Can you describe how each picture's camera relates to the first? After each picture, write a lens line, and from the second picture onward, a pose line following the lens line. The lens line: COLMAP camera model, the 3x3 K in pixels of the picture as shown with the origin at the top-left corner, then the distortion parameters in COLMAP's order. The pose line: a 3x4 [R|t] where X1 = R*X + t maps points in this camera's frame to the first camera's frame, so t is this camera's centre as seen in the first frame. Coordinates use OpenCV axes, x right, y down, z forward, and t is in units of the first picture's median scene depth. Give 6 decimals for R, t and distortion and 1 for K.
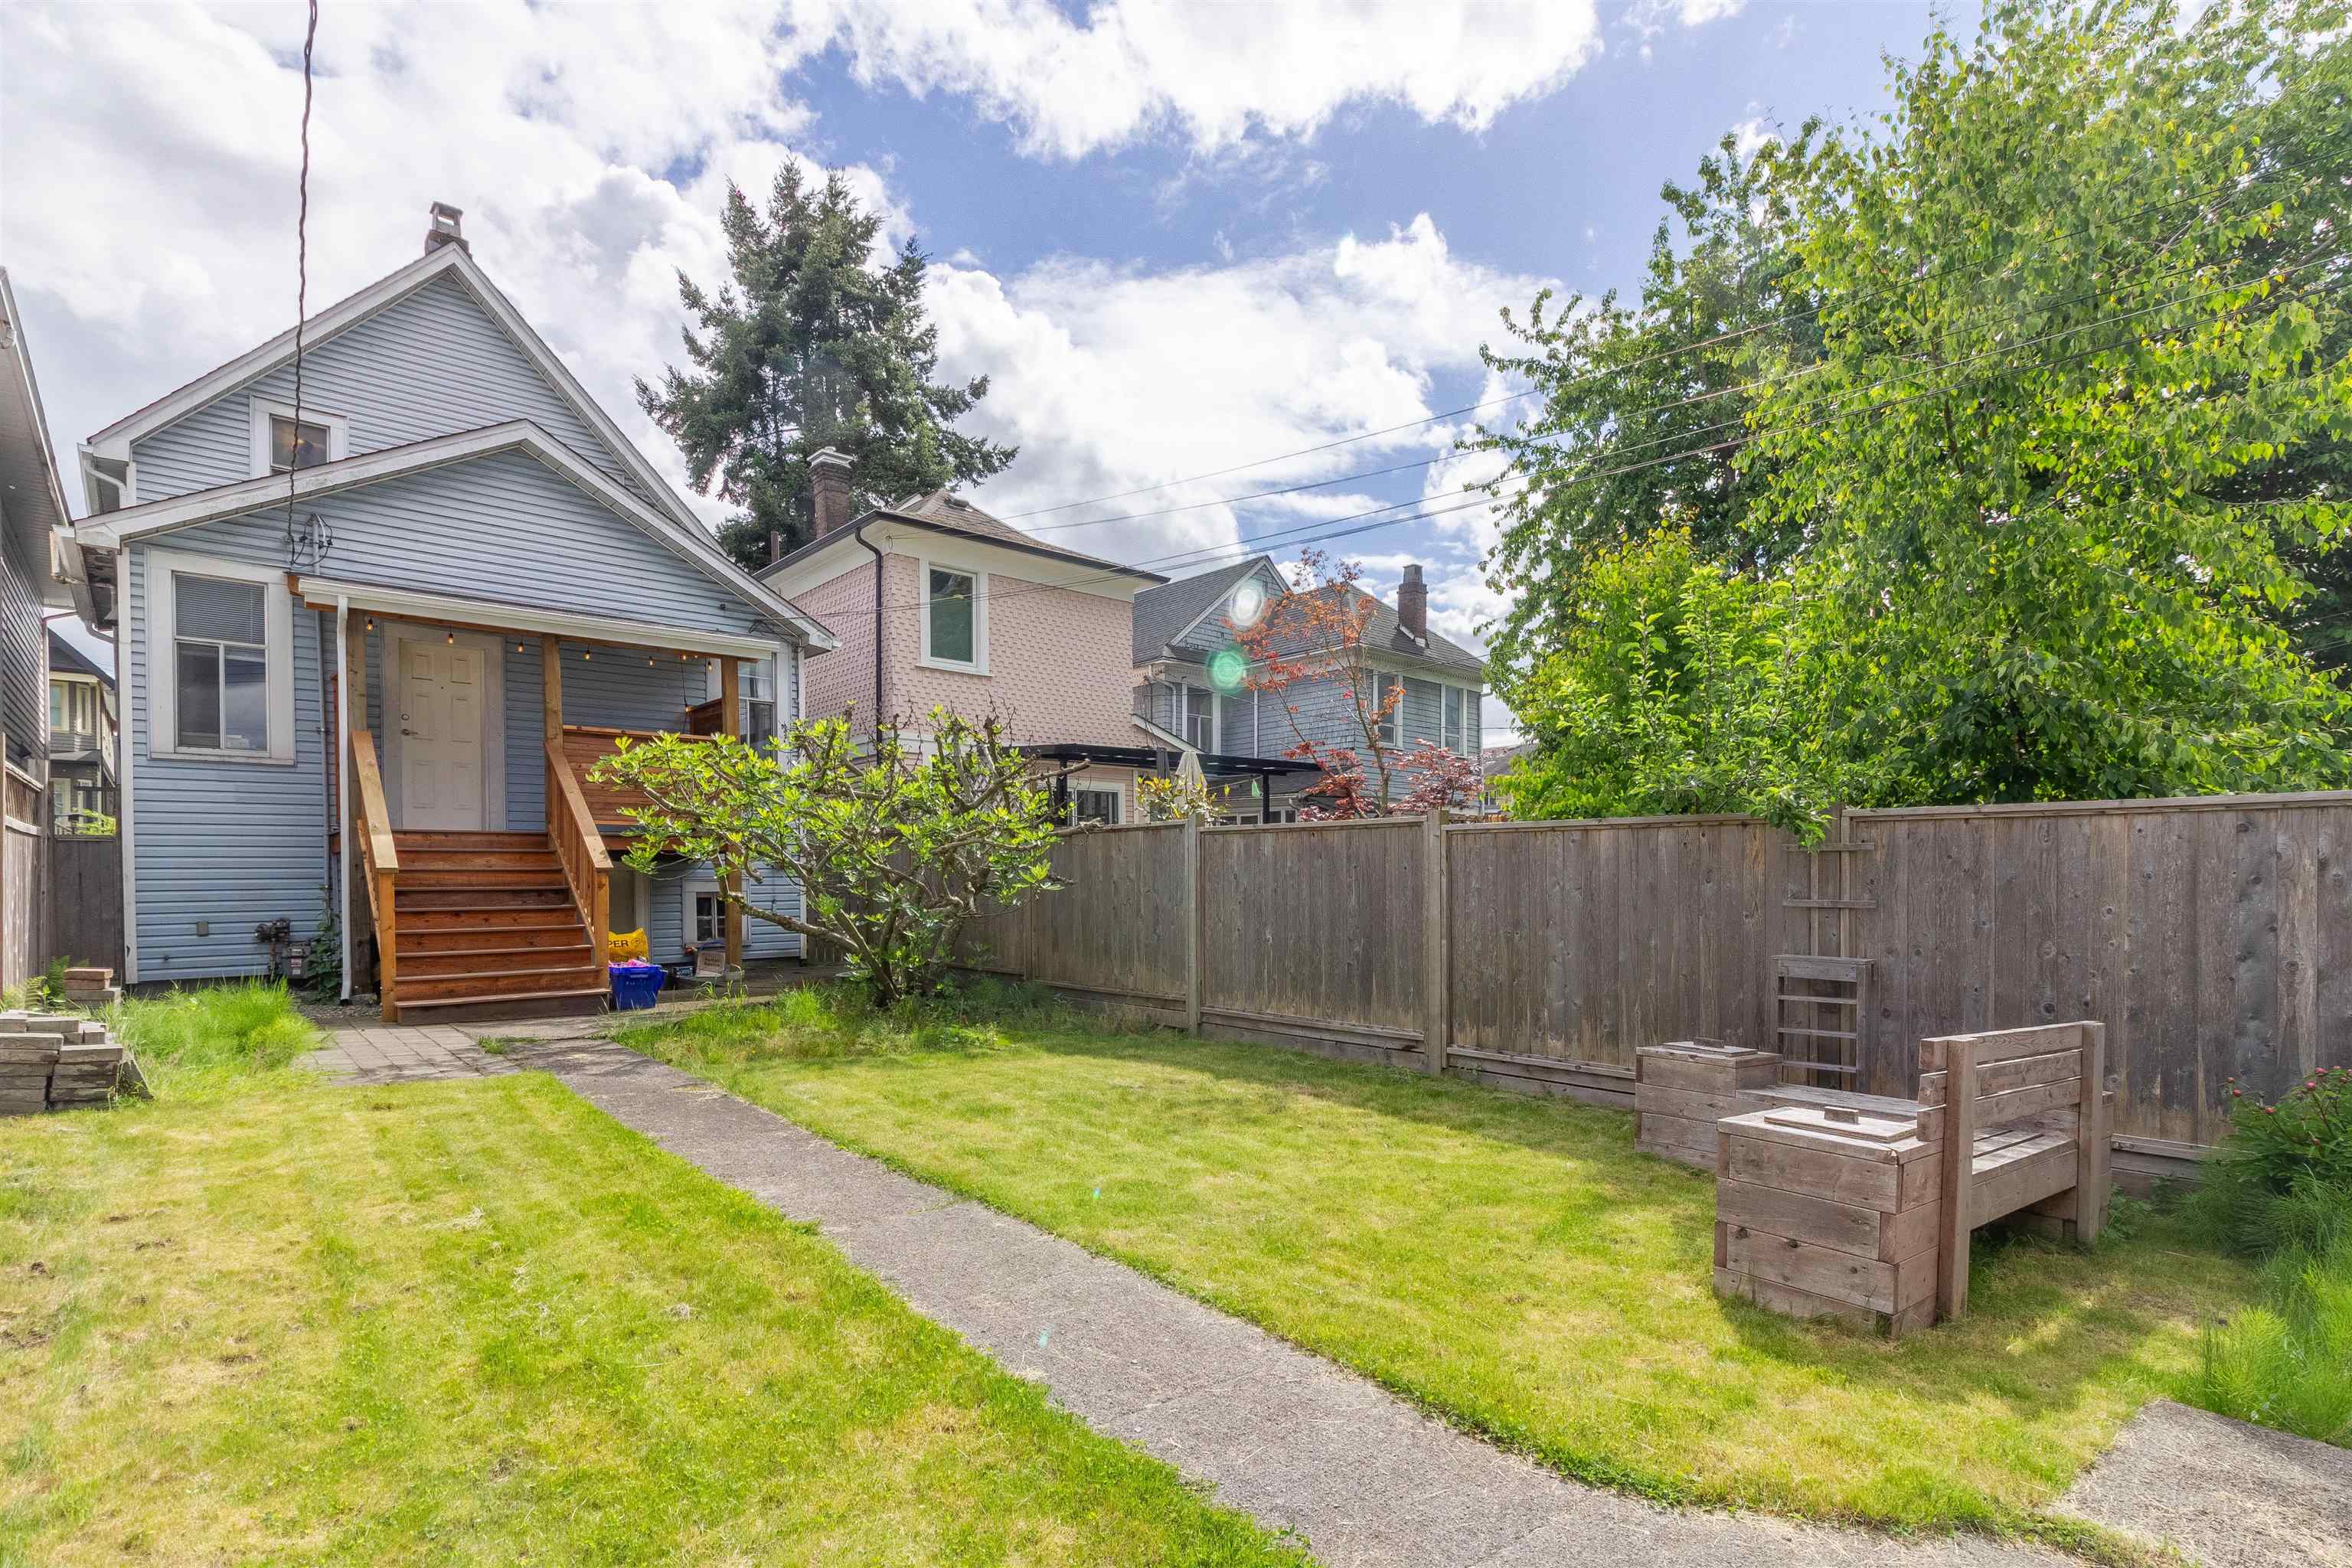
lens RADIAL K [[1102.4, 0, 1166.5], [0, 1102.4, 868.5], [0, 0, 1]] dist [0.001740, 0.000423]
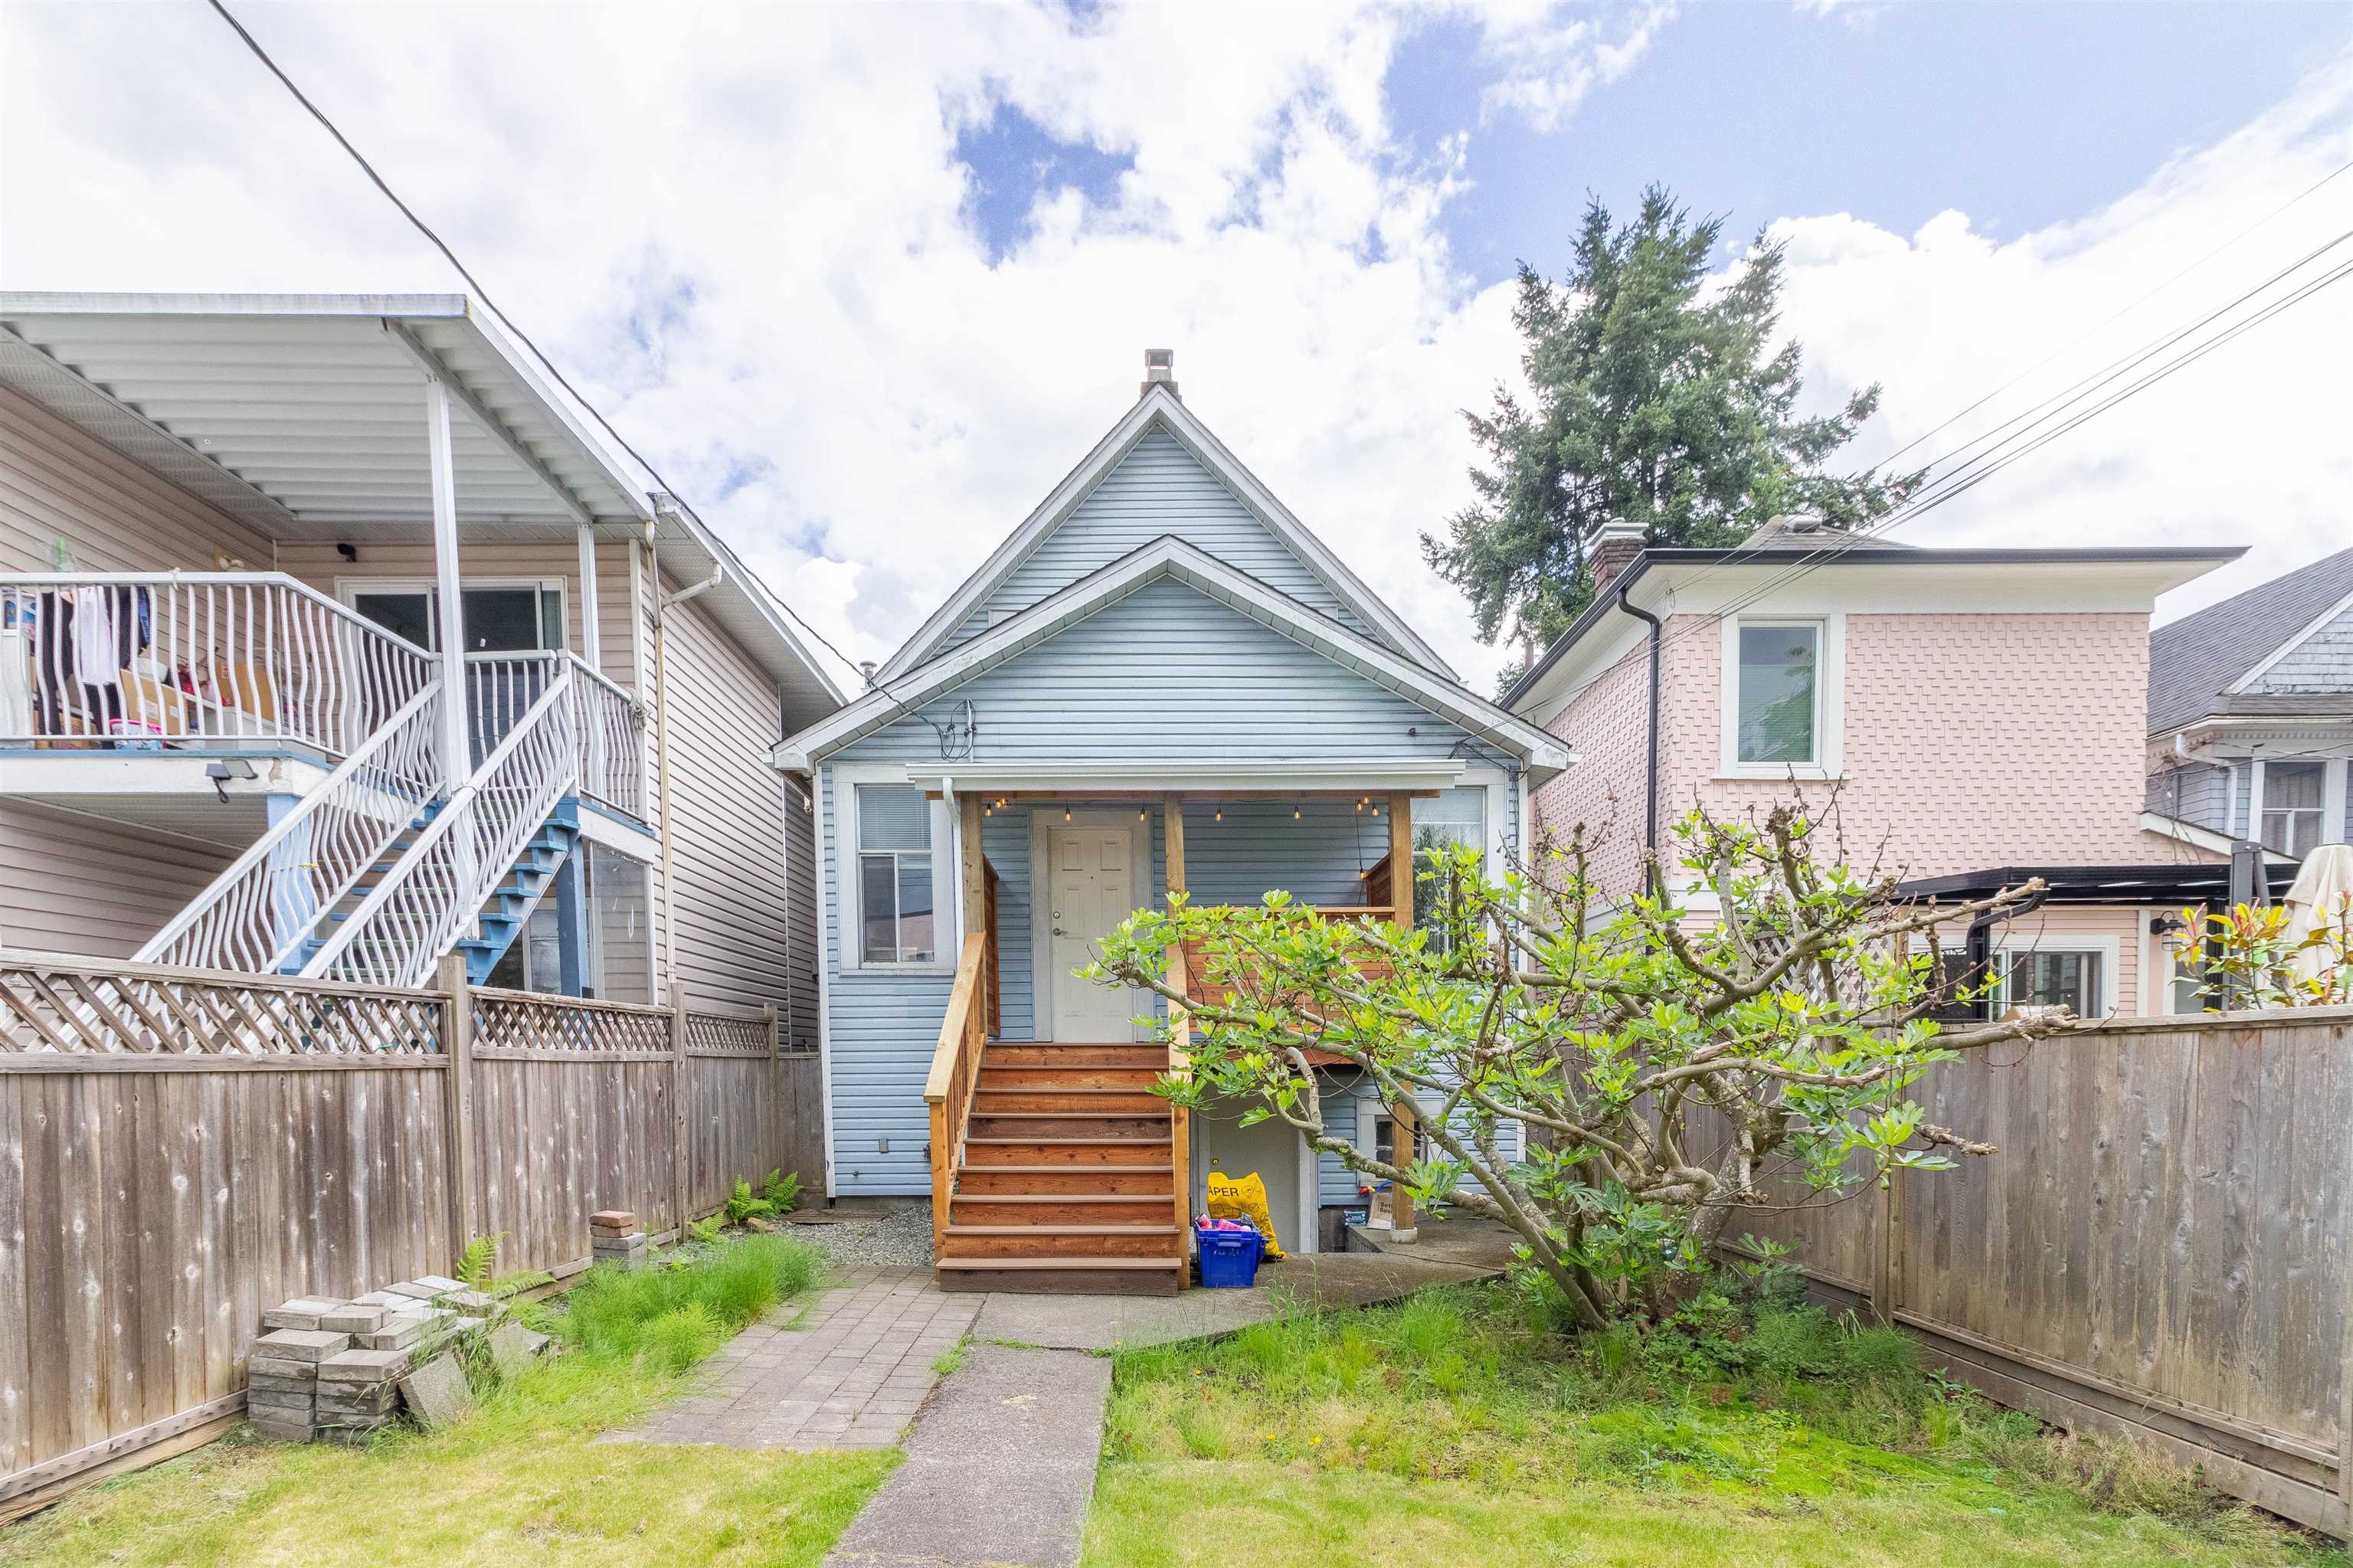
lens RADIAL K [[1104.8, 0, 1141.3], [0, 1104.8, 1104.1], [0, 0, 1]] dist [0.003554, 0.000544]
pose [[0.732594, 0.030772, -0.679970, -0.018672], [-0.000684, 0.999010, 0.044473, -0.016740], [0.680665, -0.032115, 0.731890, 0.269105]]
